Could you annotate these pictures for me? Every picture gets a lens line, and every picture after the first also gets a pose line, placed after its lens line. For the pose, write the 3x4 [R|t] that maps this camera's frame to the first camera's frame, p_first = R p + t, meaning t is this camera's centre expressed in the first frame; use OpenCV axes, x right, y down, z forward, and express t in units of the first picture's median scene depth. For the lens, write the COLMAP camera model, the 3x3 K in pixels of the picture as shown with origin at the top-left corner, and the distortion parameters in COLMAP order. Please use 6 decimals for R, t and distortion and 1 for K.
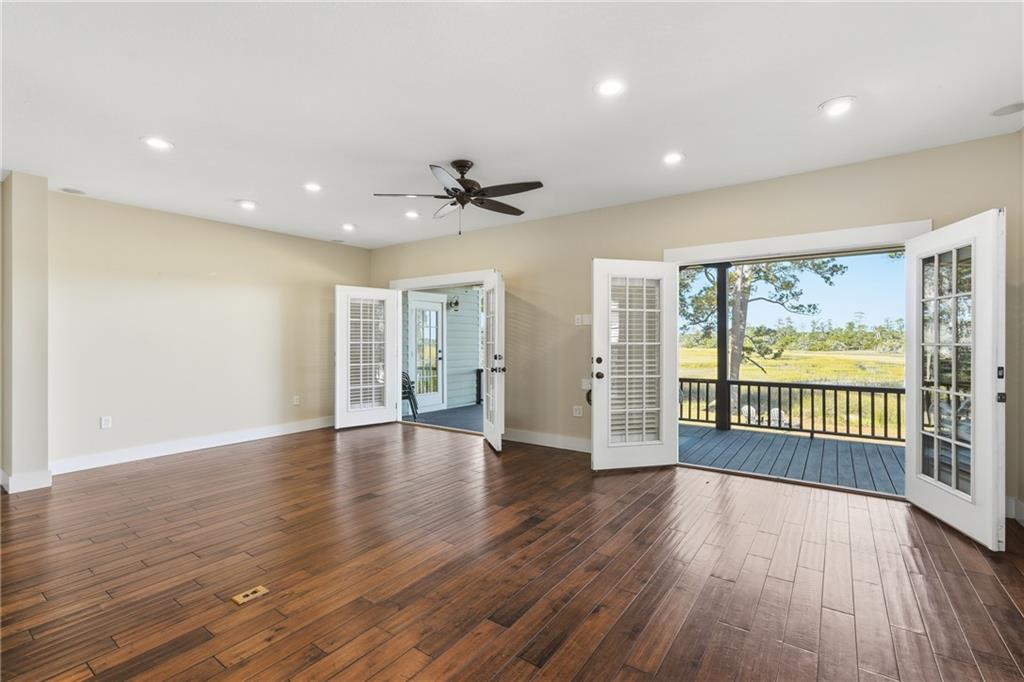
lens RADIAL K [[452.9, 0, 515.9], [0, 452.9, 341.6], [0, 0, 1]] dist [-0.019464, -0.000146]
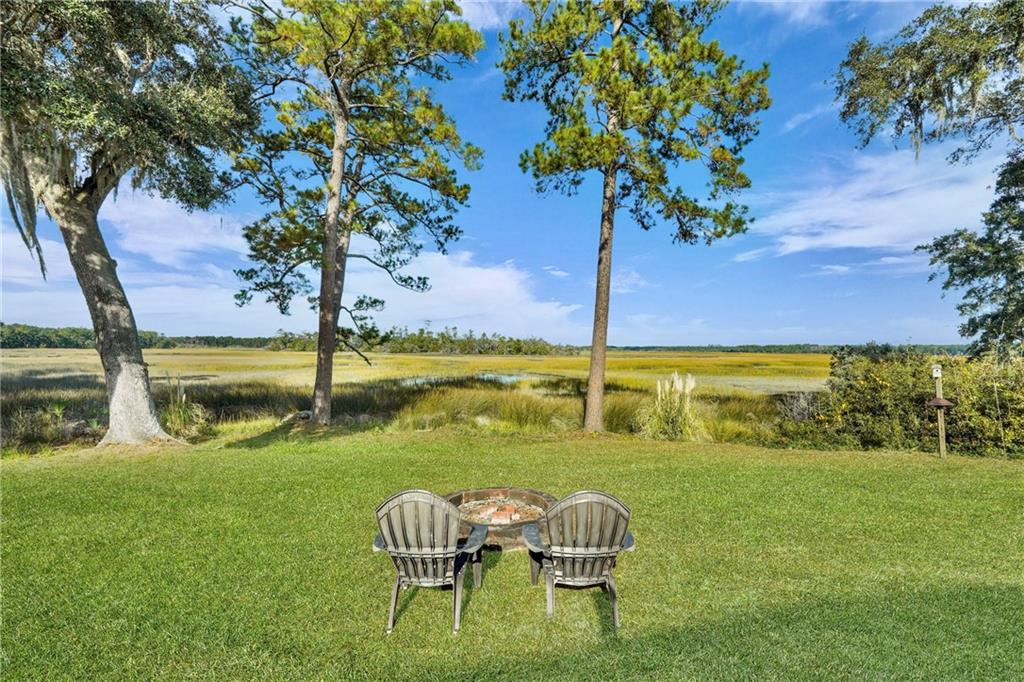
lens RADIAL K [[452.9, 0, 515.9], [0, 452.9, 341.6], [0, 0, 1]] dist [-0.019464, -0.000146]
pose [[0.657168, 0.012306, 0.753644, 0.180833], [-0.004649, 0.999914, -0.012274, 0.040037], [-0.753730, 0.004562, 0.657168, 0.374256]]
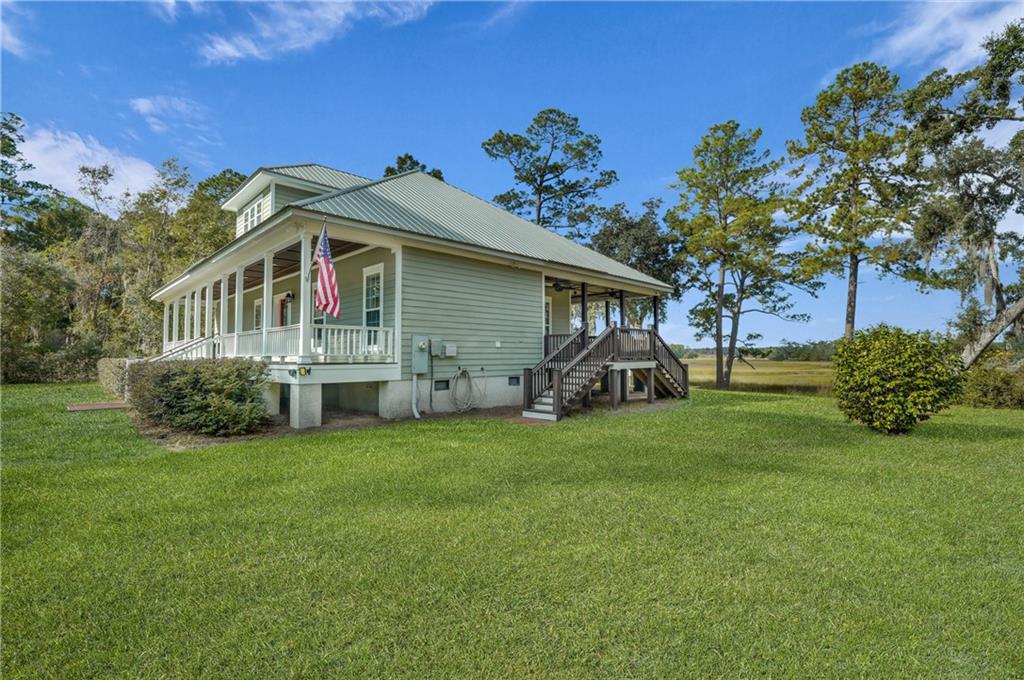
lens RADIAL K [[452.9, 0, 515.9], [0, 452.9, 340.6], [0, 0, 1]] dist [-0.019464, -0.000146]
pose [[0.984614, -0.005764, -0.174646, 0.110225], [-0.000087, 0.999440, -0.033474, 0.030543], [0.174741, 0.032974, 0.984062, -0.338186]]
